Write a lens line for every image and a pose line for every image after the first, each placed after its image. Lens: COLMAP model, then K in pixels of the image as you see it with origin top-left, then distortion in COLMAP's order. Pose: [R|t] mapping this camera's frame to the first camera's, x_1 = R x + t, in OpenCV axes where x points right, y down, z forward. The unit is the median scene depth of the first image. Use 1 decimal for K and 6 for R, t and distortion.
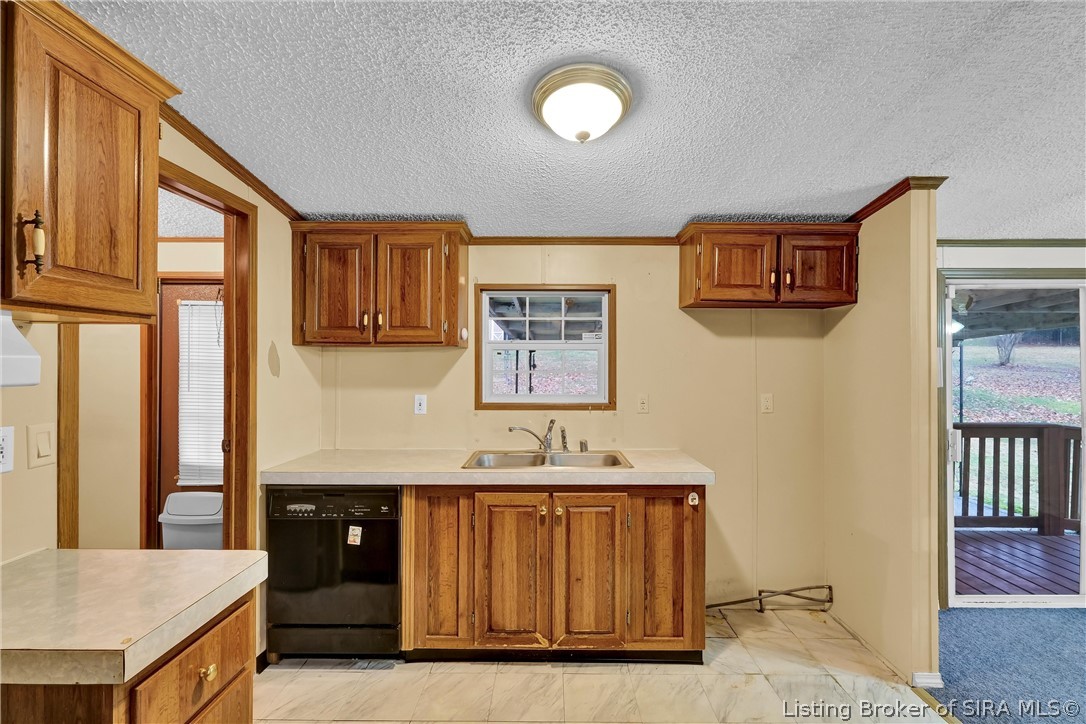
lens RADIAL K [[492.0, 0, 548.1], [0, 492.0, 365.3], [0, 0, 1]] dist [-0.004259, -0.000137]
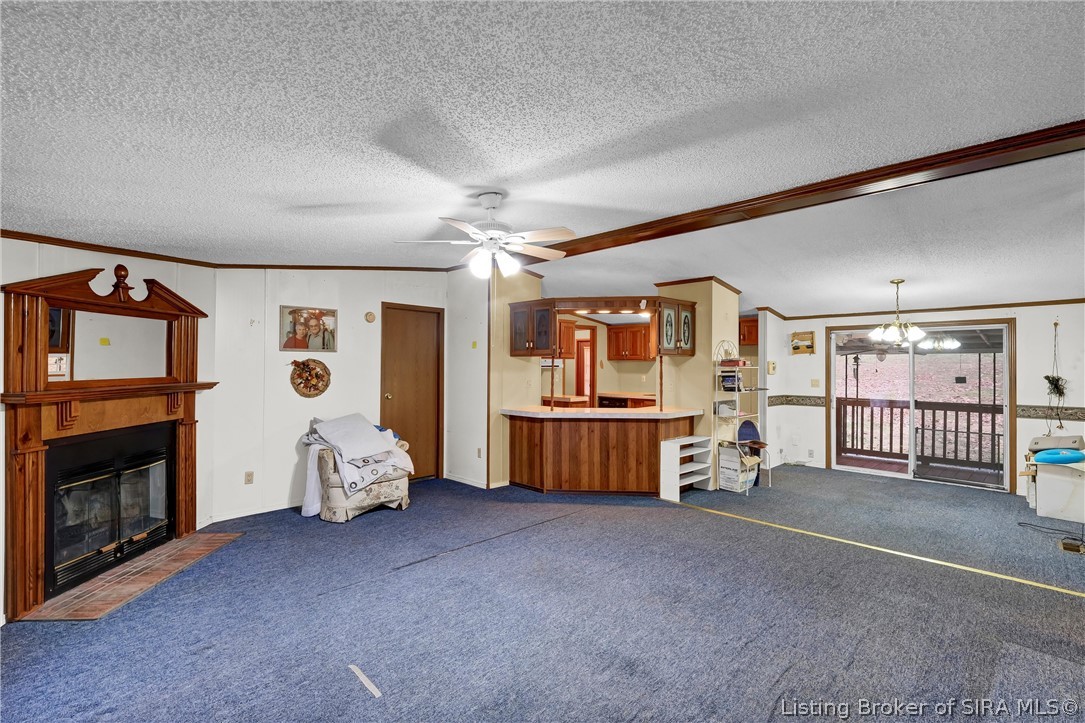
lens RADIAL K [[491.6, 0, 547.6], [0, 491.6, 364.8], [0, 0, 1]] dist [-0.004259, -0.000137]
pose [[0.716647, 0.001777, -0.697434, 1.841789], [-0.004410, 0.999988, -0.001983, 0.001058], [0.697422, 0.004497, 0.716646, -2.068950]]
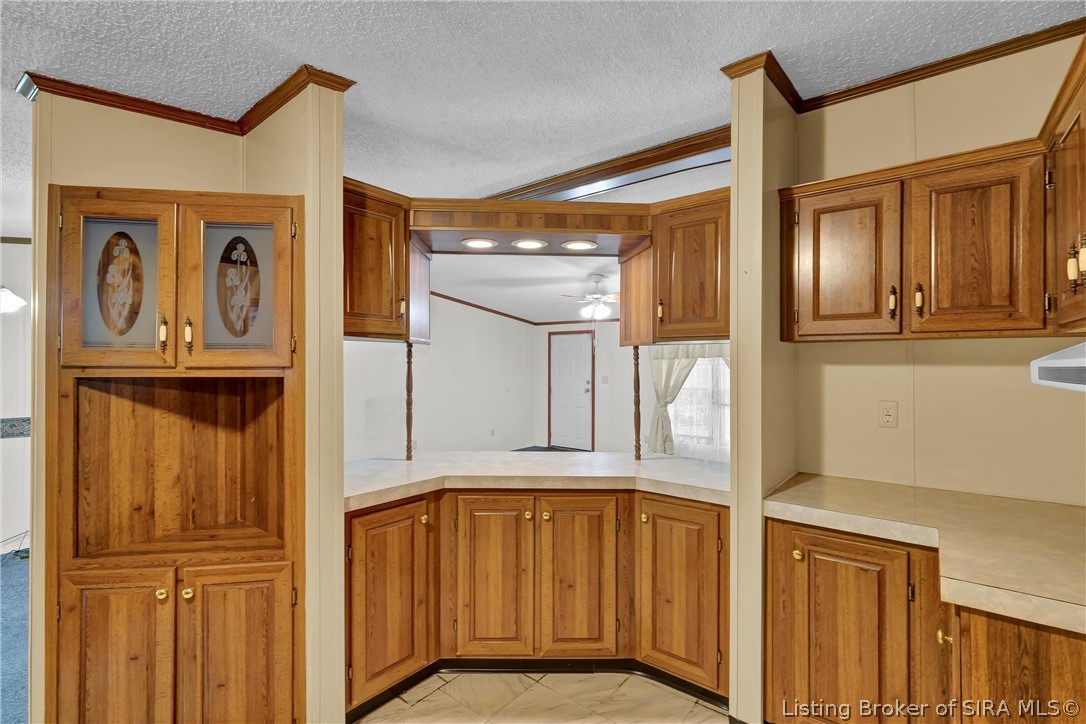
lens RADIAL K [[488.7, 0, 547.2], [0, 488.7, 359.1], [0, 0, 1]] dist [0.000465, 0.000182]
pose [[-0.796483, 0.003632, 0.604649, -0.301182], [-0.000898, 0.999974, -0.007190, -0.003751], [-0.604660, -0.006270, -0.796459, 0.658428]]
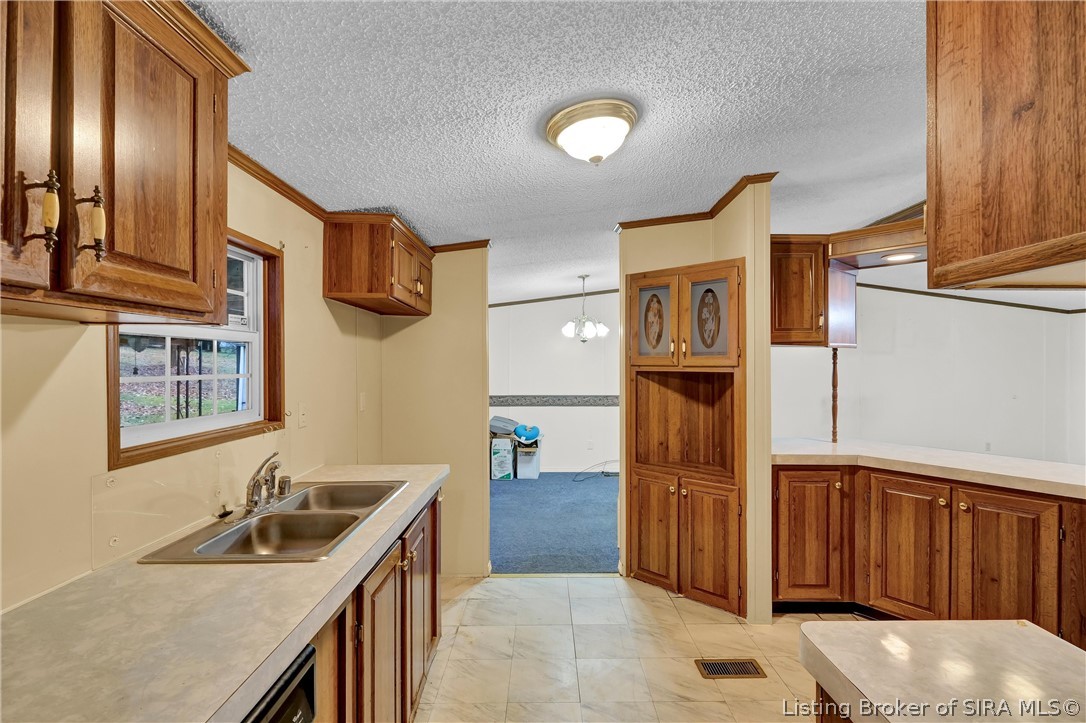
lens RADIAL K [[492.0, 0, 548.1], [0, 492.0, 364.8], [0, 0, 1]] dist [-0.004259, -0.000137]
pose [[-0.018089, -0.003356, 0.999831, -0.726219], [-0.000415, 0.999994, 0.003349, -0.003690], [-0.999836, -0.000354, -0.018090, 0.783759]]
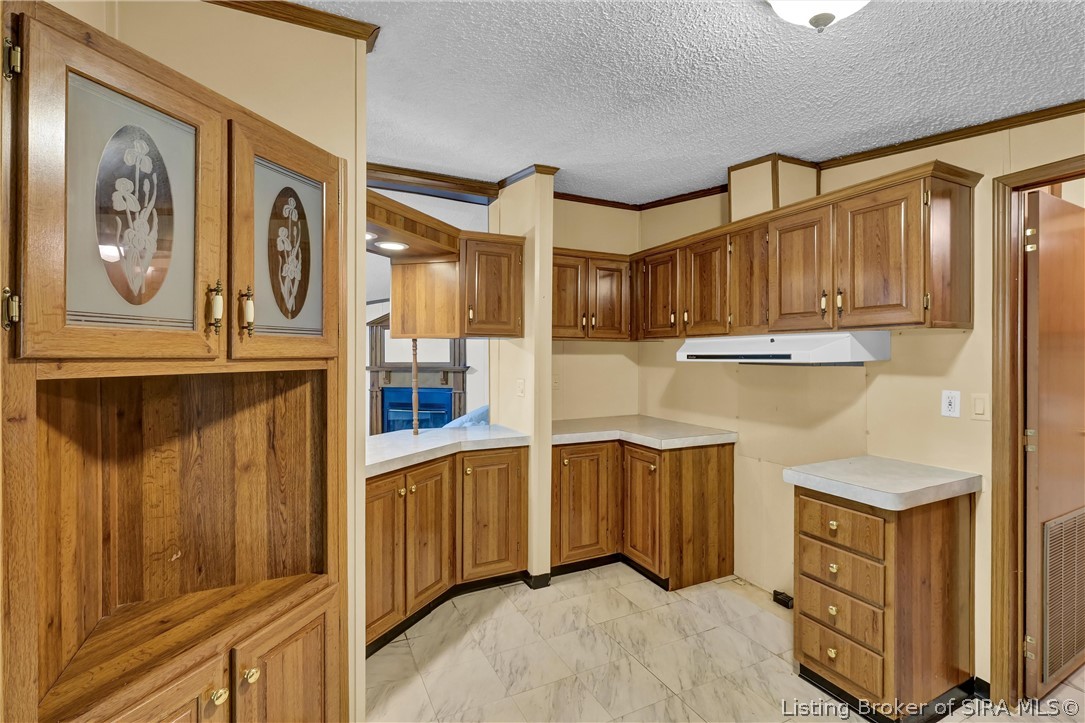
lens RADIAL K [[494.8, 0, 549.5], [0, 494.8, 355.4], [0, 0, 1]] dist [-0.003043, -0.000642]
pose [[-0.891254, 0.000219, -0.453505, 0.498922], [-0.001131, 0.999996, 0.002705, -0.001104], [0.453503, 0.002923, -0.891250, 0.998290]]
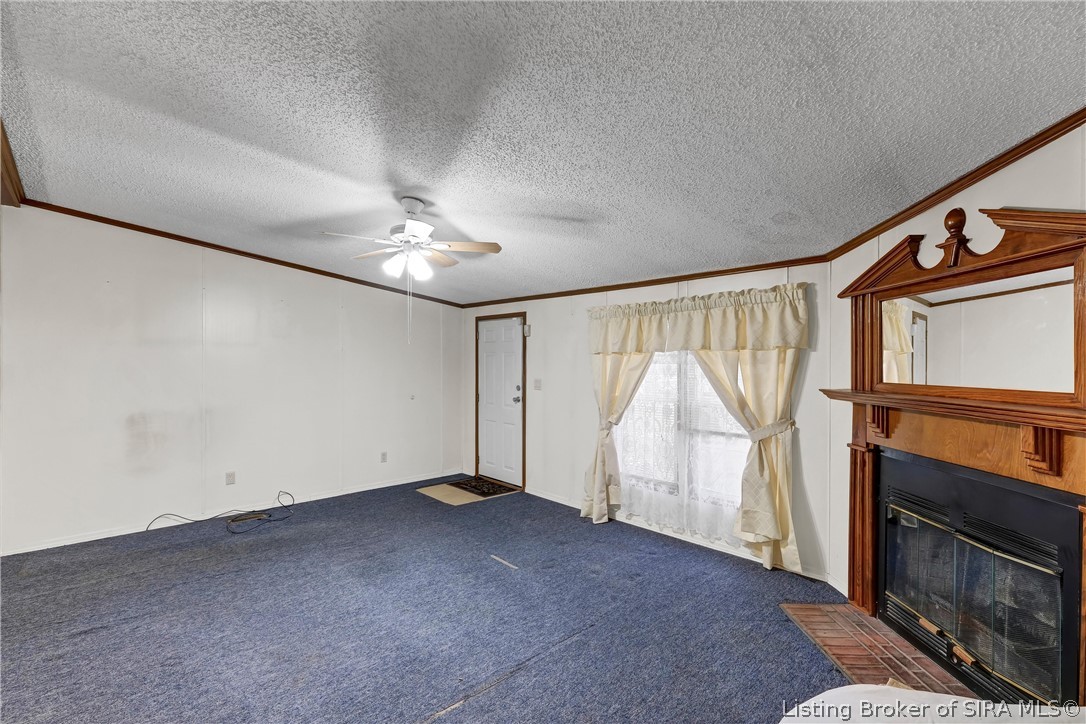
lens RADIAL K [[492.0, 0, 548.1], [0, 492.0, 365.3], [0, 0, 1]] dist [-0.004259, -0.000137]
pose [[-0.696836, -0.000027, 0.717230, -0.247004], [-0.000181, 1.000000, -0.000138, 0.004708], [-0.717230, -0.000226, -0.696836, -0.680382]]
